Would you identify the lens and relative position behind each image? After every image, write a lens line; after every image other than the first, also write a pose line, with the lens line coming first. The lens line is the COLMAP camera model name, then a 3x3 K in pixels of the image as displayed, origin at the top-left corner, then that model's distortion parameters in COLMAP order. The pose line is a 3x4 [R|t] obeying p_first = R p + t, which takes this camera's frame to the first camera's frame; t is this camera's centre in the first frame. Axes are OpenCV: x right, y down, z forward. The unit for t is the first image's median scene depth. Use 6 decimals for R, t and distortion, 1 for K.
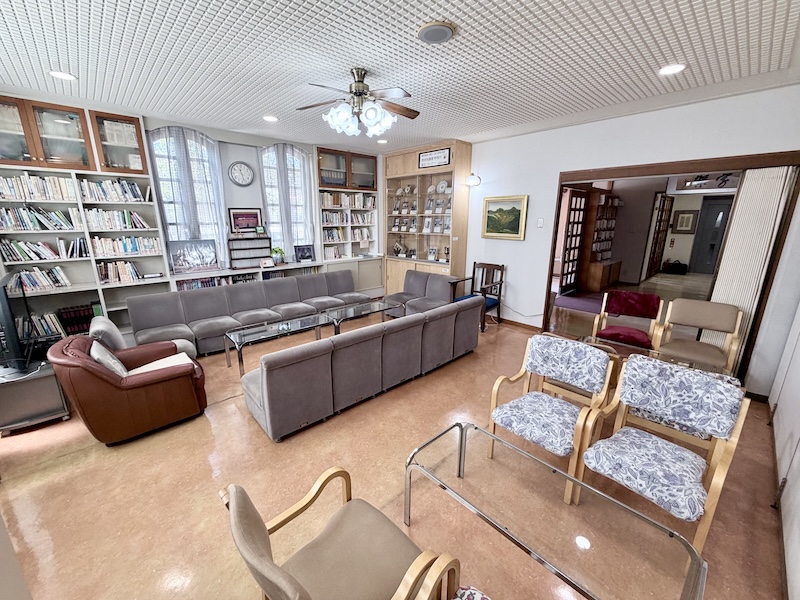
lens RADIAL K [[324.3, 0, 401.1], [0, 324.3, 298.0], [0, 0, 1]] dist [0.000777, 0.000054]
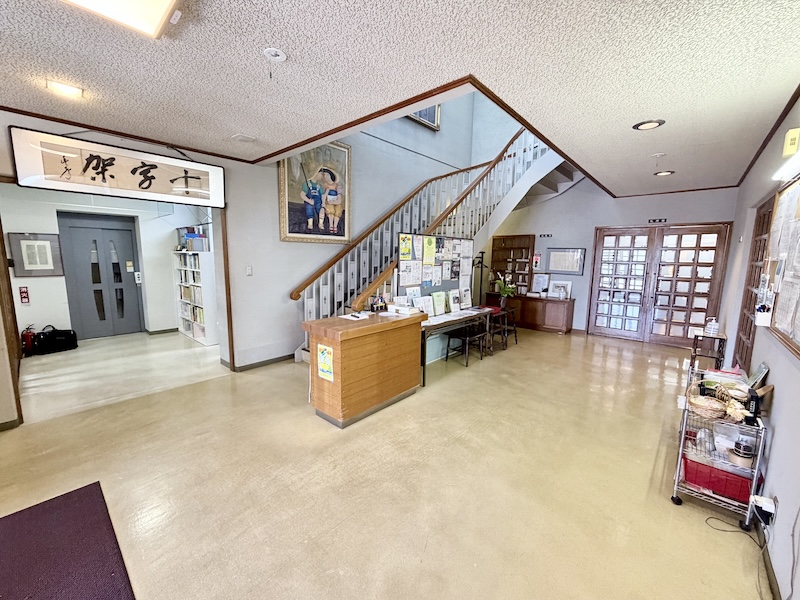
lens RADIAL K [[324.3, 0, 400.0], [0, 324.3, 301.0], [0, 0, 1]] dist [0.000777, 0.000054]
pose [[-0.087402, -0.138238, 0.986535, 0.211438], [0.226151, 0.961714, 0.154796, -0.080135], [-0.970163, 0.236635, -0.052793, 0.343451]]
